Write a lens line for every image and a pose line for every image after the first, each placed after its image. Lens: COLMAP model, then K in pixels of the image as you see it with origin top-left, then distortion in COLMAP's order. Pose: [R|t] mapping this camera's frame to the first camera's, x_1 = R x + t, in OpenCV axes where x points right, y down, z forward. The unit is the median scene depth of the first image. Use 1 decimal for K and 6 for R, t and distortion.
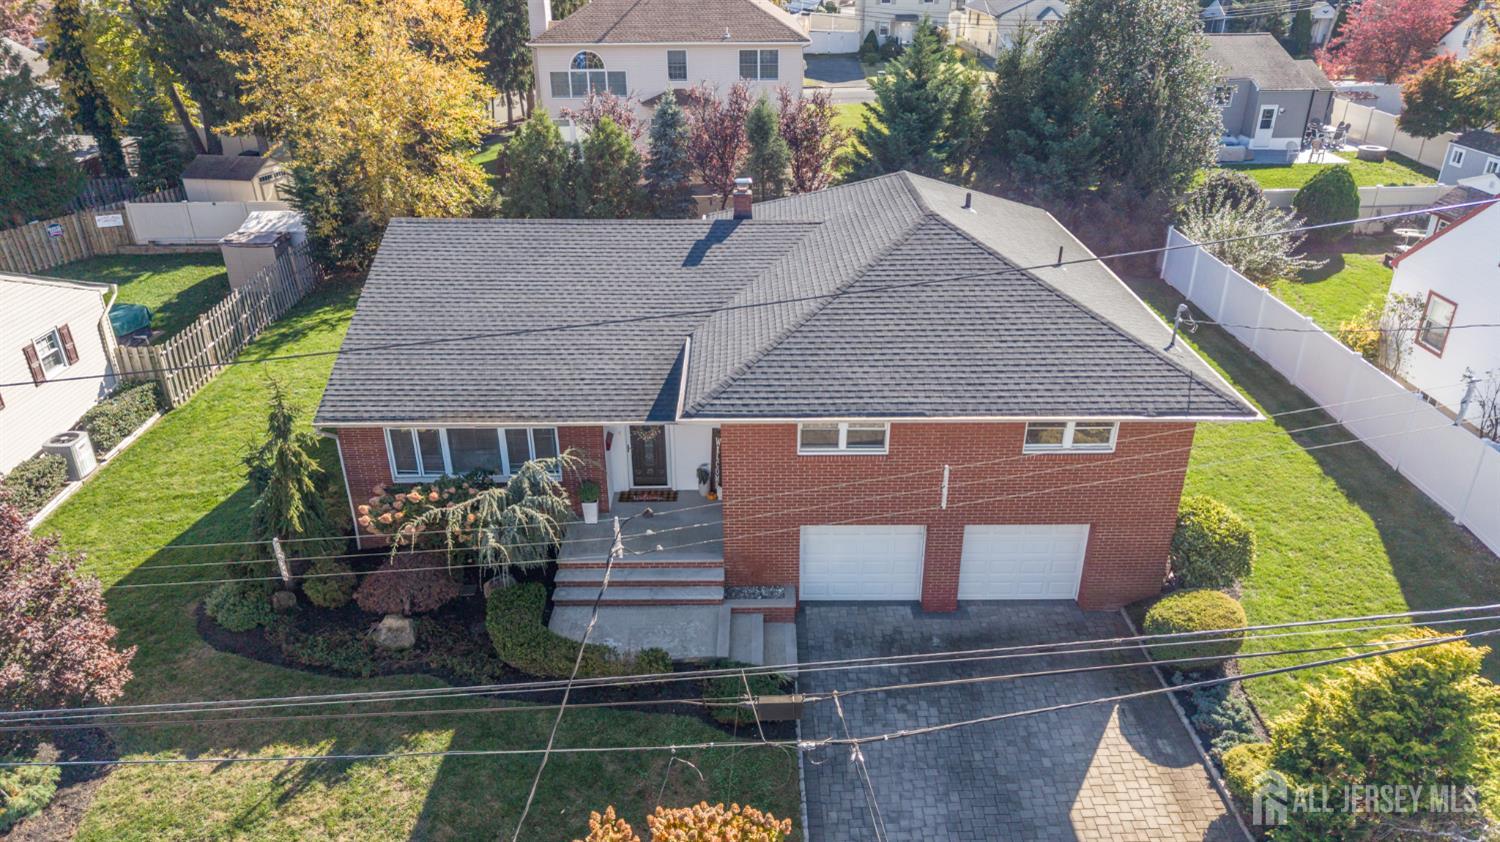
lens RADIAL K [[1002.3, 0, 767.0], [0, 1002.3, 421.6], [0, 0, 1]] dist [0.035683, -0.046329]
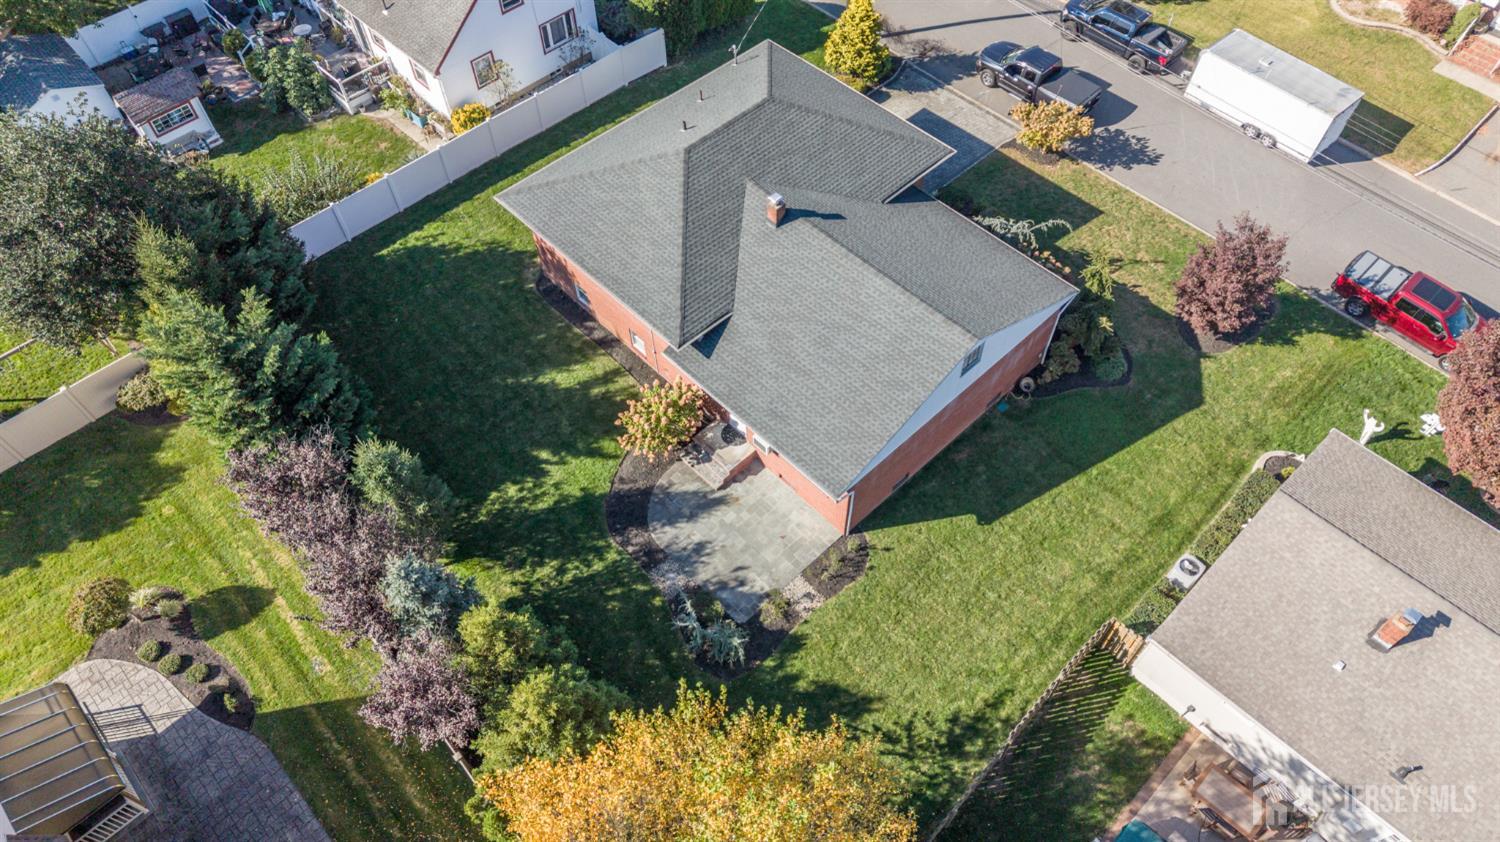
lens RADIAL K [[1002.3, 0, 767.0], [0, 1002.3, 421.6], [0, 0, 1]] dist [0.035683, -0.046329]
pose [[-0.678759, -0.590580, 0.436464, -0.977975], [0.332978, 0.282227, 0.899707, -1.710005], [-0.654531, 0.756018, 0.005086, 1.497350]]
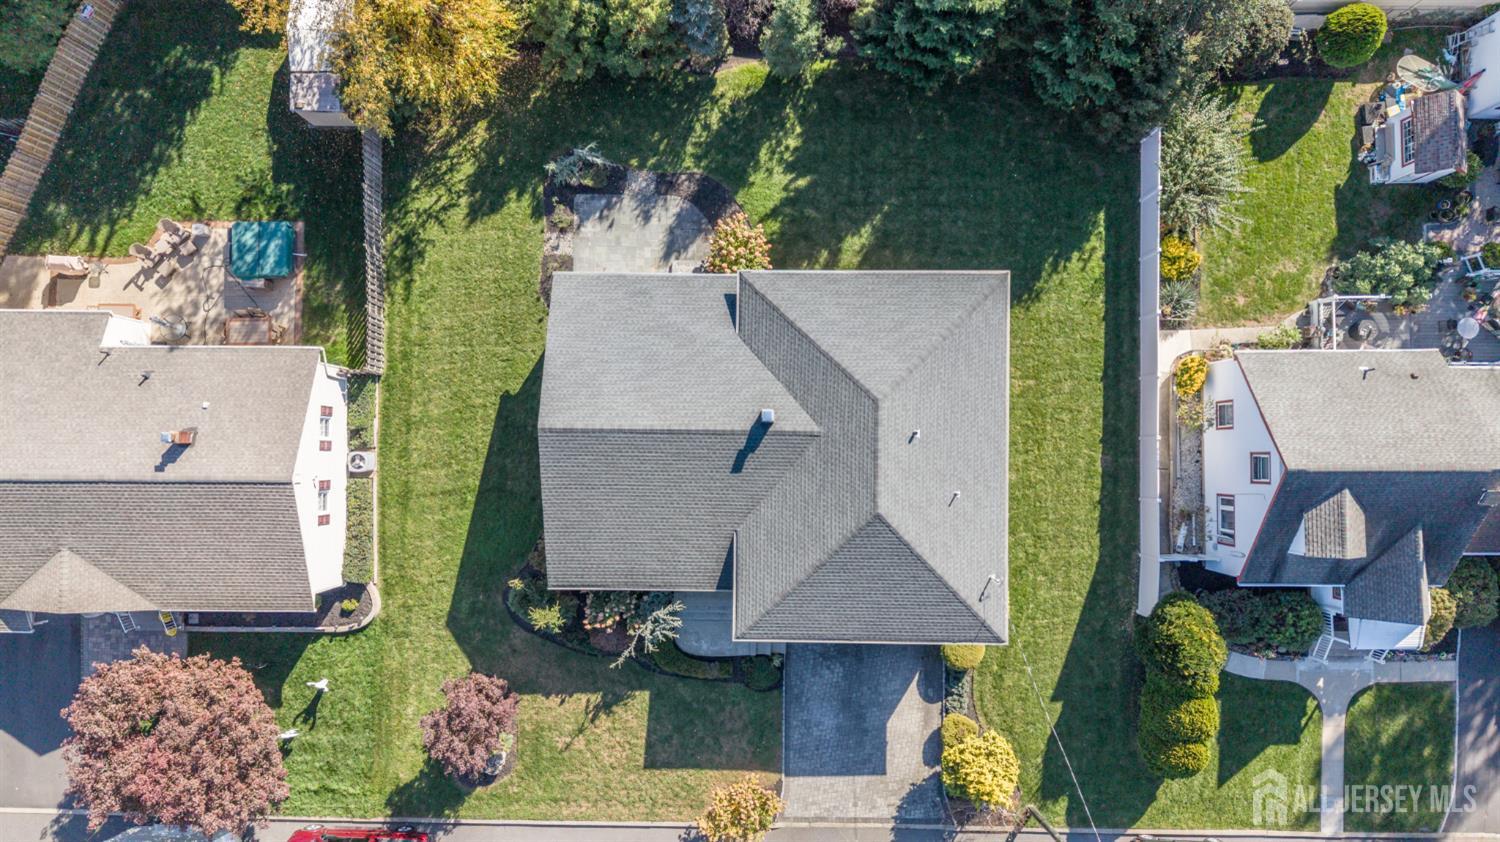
lens RADIAL K [[1029.2, 0, 750.0], [0, 1029.2, 421.0], [0, 0, 1]] dist [0.001482, -0.000578]
pose [[0.999501, 0.031562, 0.001424, -0.065443], [-0.015821, 0.460981, 0.887269, -1.923418], [0.027348, -0.886848, 0.461251, 0.353200]]
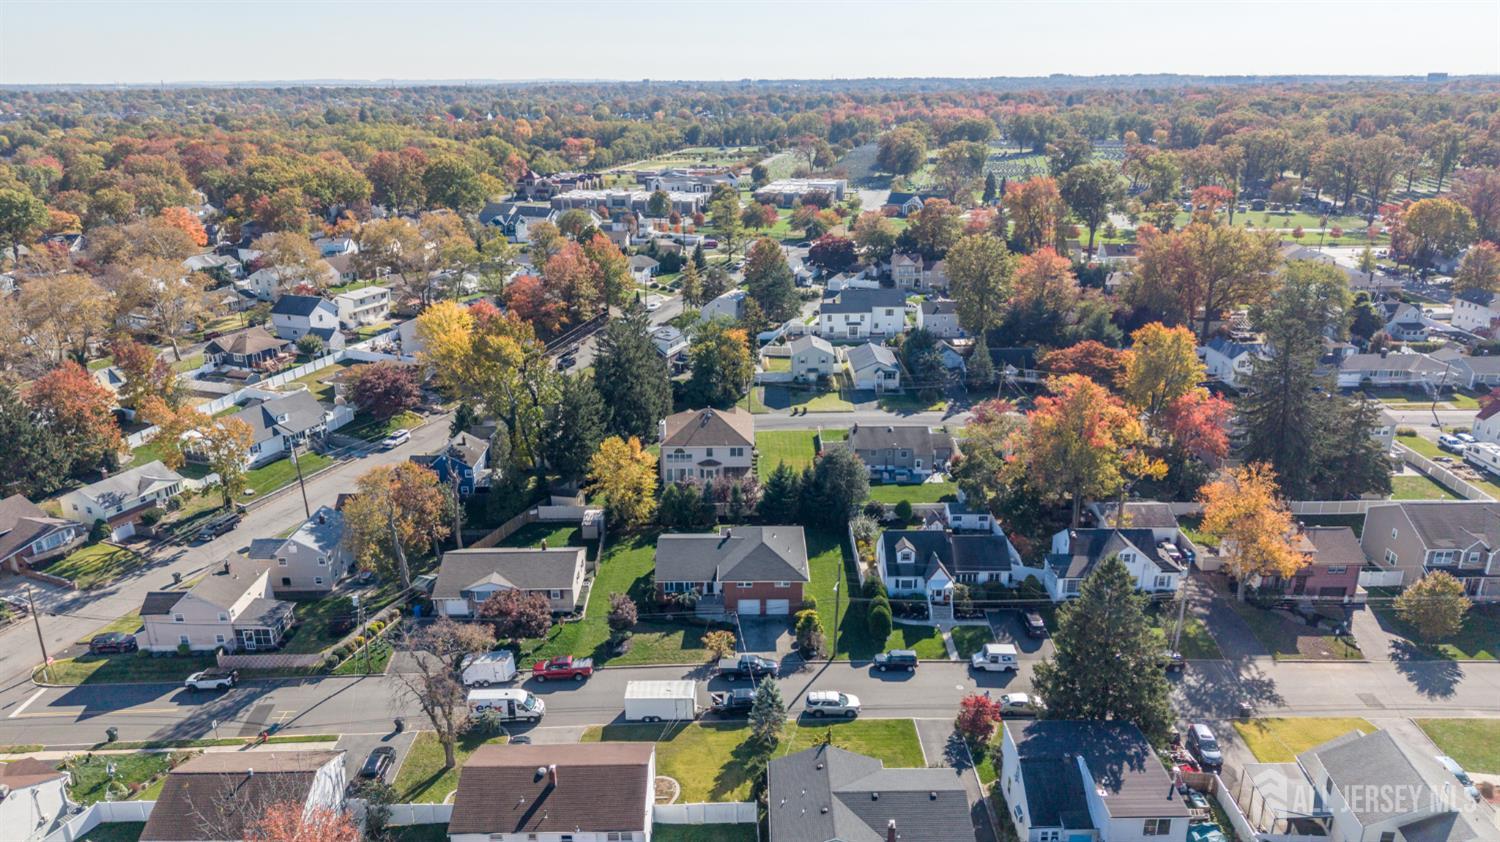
lens RADIAL K [[985.8, 0, 767.5], [0, 985.8, 417.8], [0, 0, 1]] dist [0.058557, -0.109219]
pose [[0.999984, 0.004258, 0.003660, 0.176602], [-0.003777, 0.992457, -0.122534, -0.239919], [-0.004154, 0.122518, 0.992458, -4.718254]]
